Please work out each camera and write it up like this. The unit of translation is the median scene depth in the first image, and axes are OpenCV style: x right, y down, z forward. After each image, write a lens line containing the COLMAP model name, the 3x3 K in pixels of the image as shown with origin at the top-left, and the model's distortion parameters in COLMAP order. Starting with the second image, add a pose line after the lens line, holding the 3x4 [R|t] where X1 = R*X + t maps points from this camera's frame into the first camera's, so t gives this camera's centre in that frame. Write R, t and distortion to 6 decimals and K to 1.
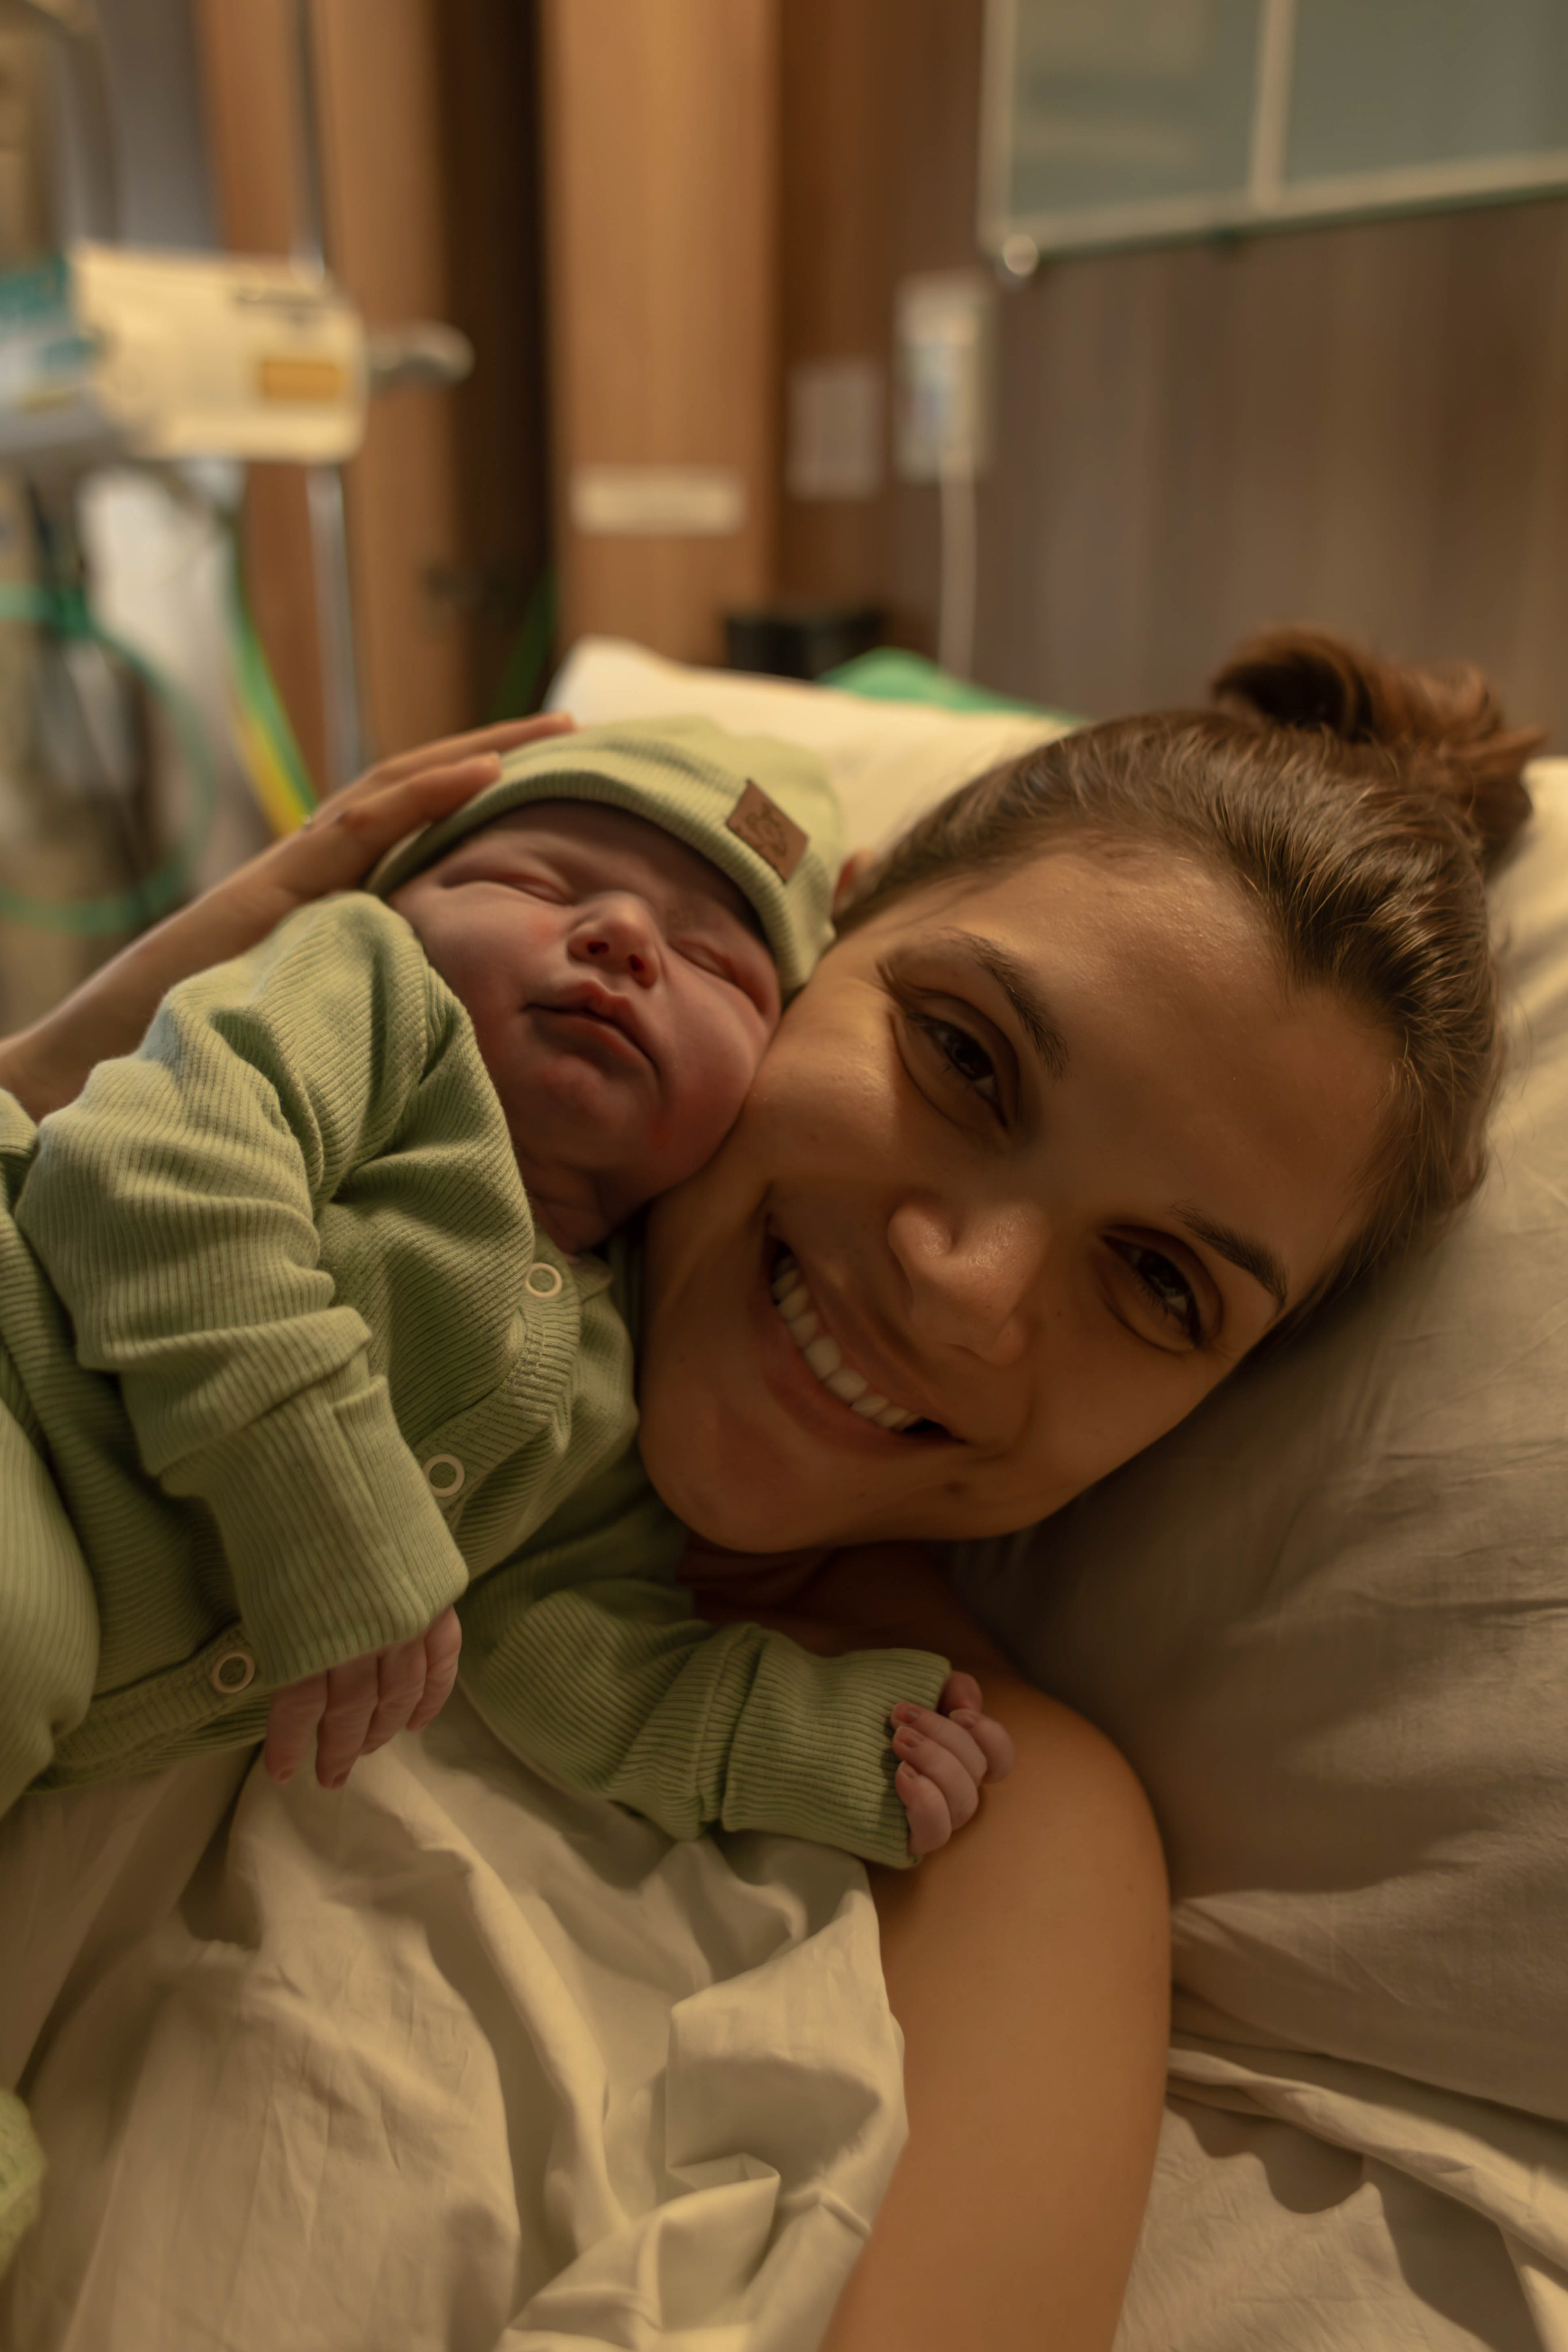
lens RADIAL K [[2081.4, 0, 784.8], [0, 2081.4, 1126.9], [0, 0, 1]] dist [0.005895, -0.004325]
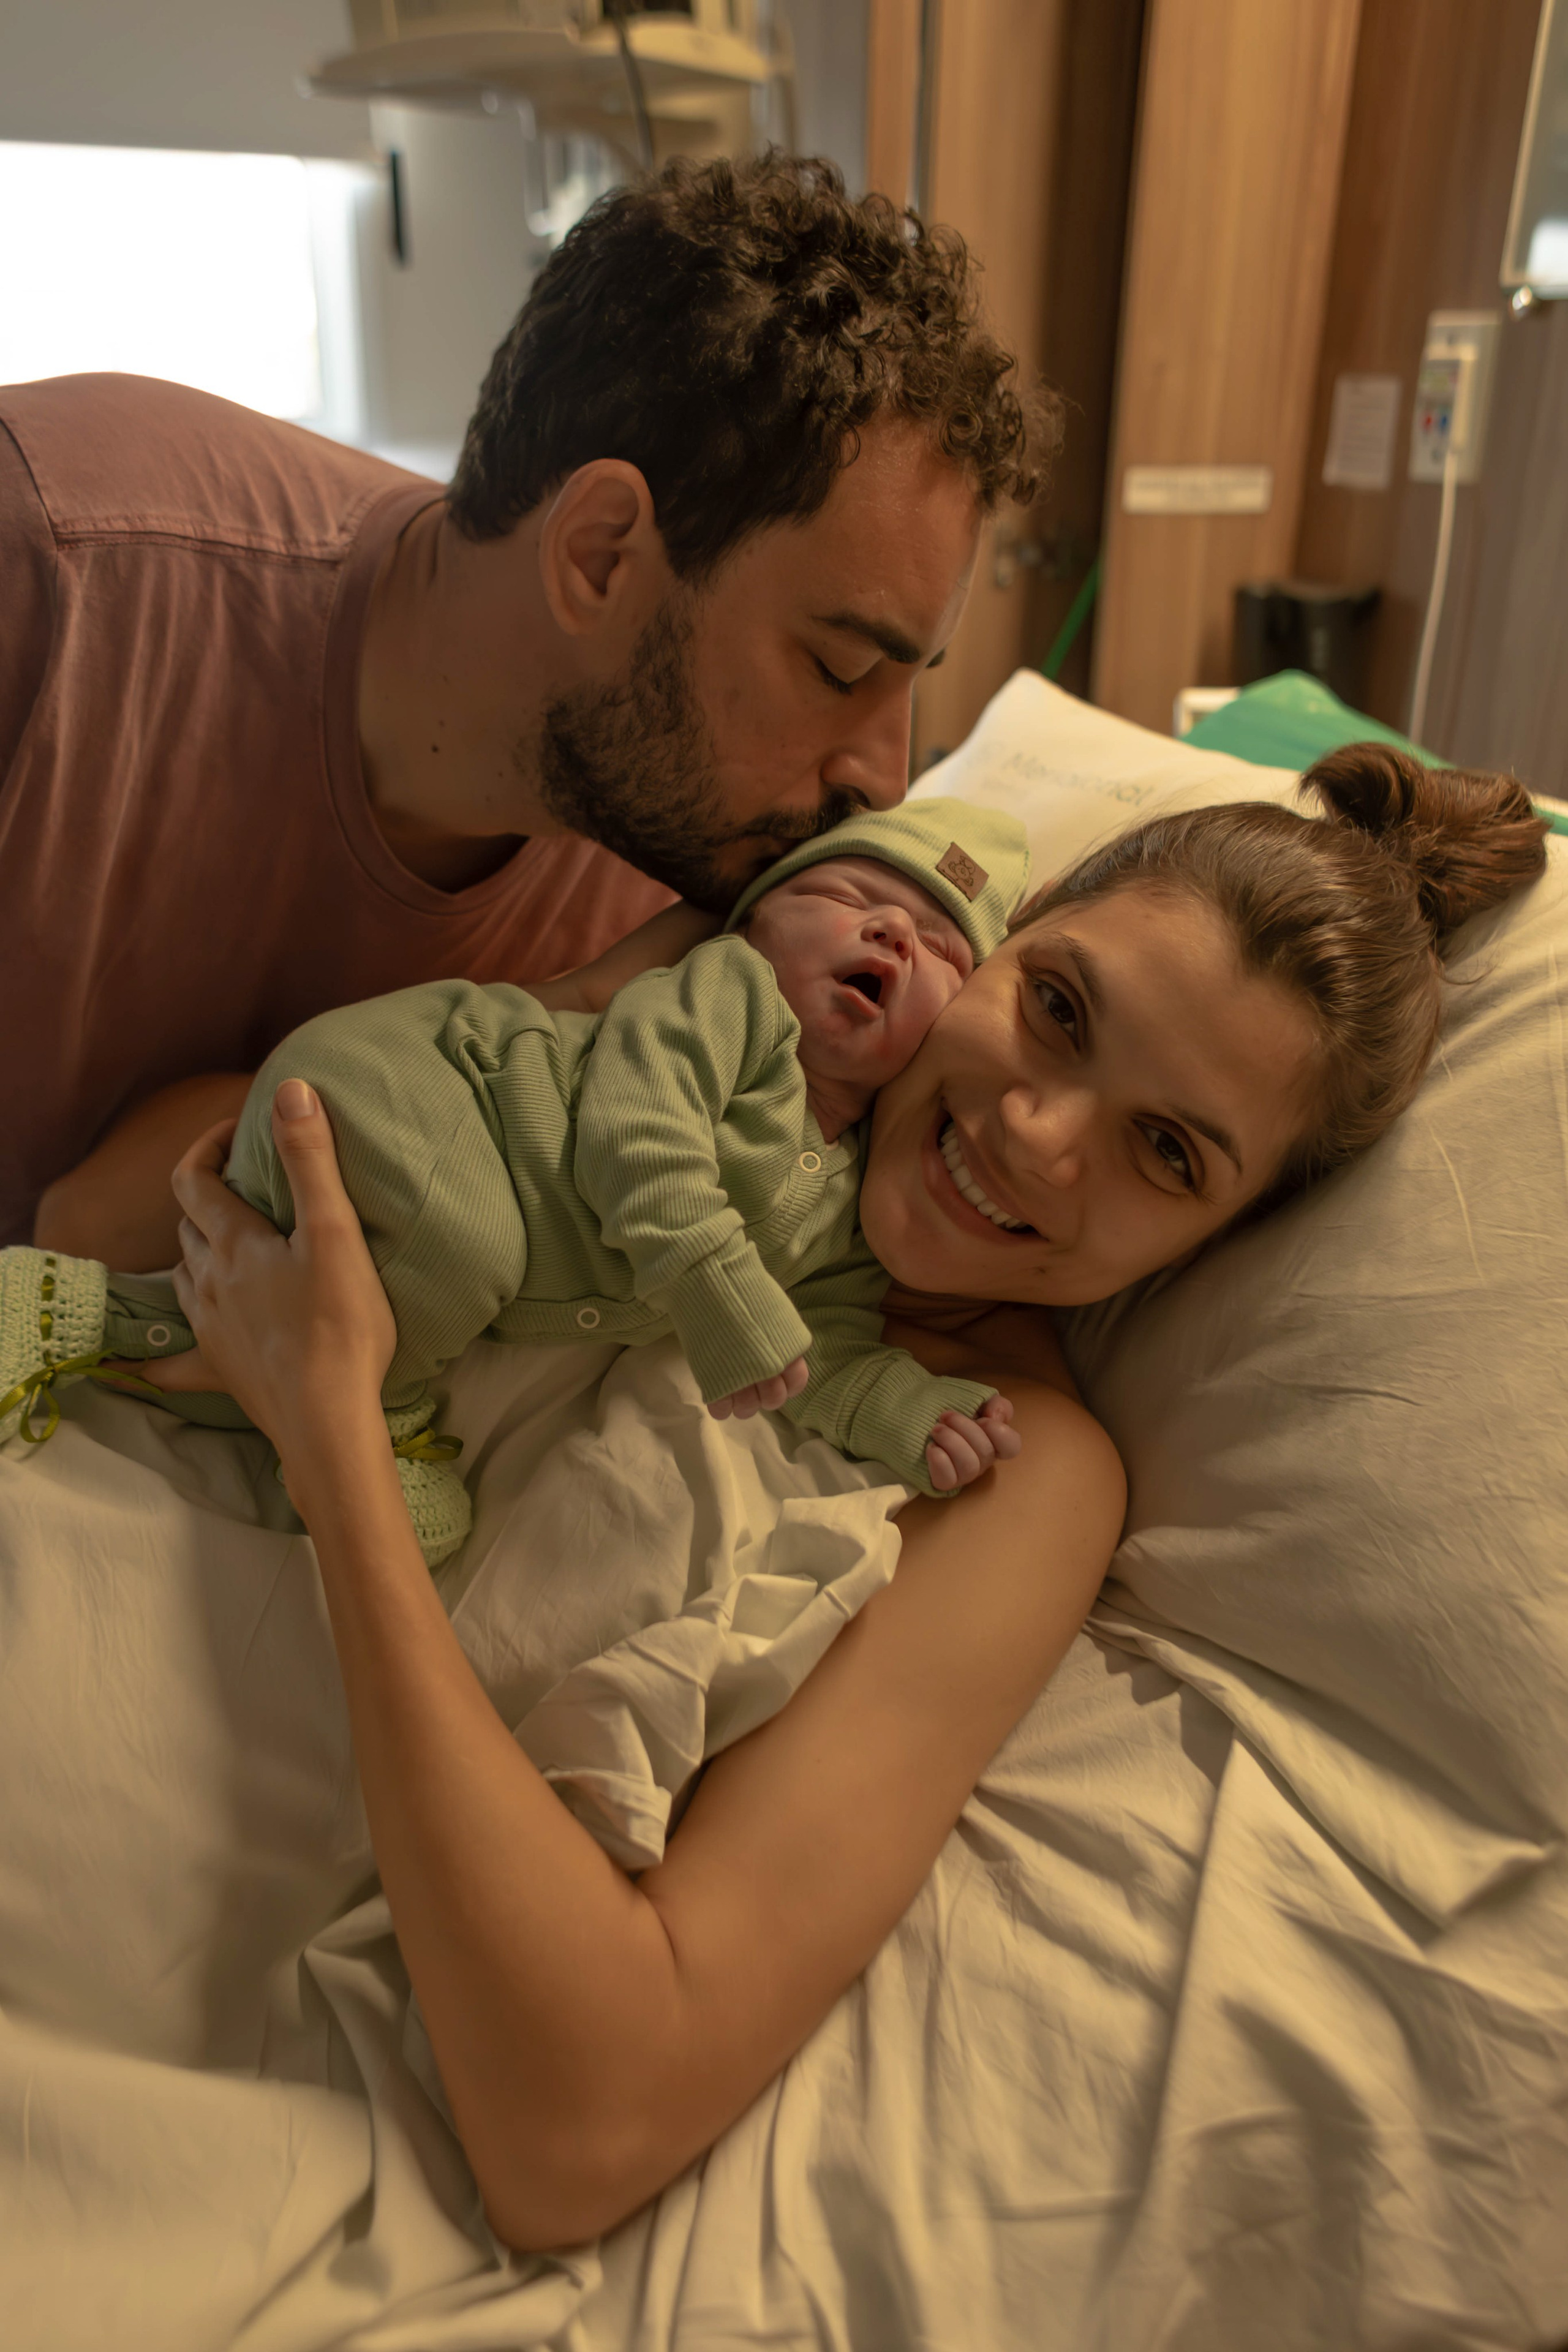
lens RADIAL K [[2211.8, 0, 780.5], [0, 2211.8, 1185.5], [0, 0, 1]] dist [0.009927, -0.005795]
pose [[0.938016, 0.147877, -0.313462, 0.451677], [-0.117982, 0.986635, 0.112394, -0.071240], [0.325893, -0.068445, 0.942926, -0.756125]]
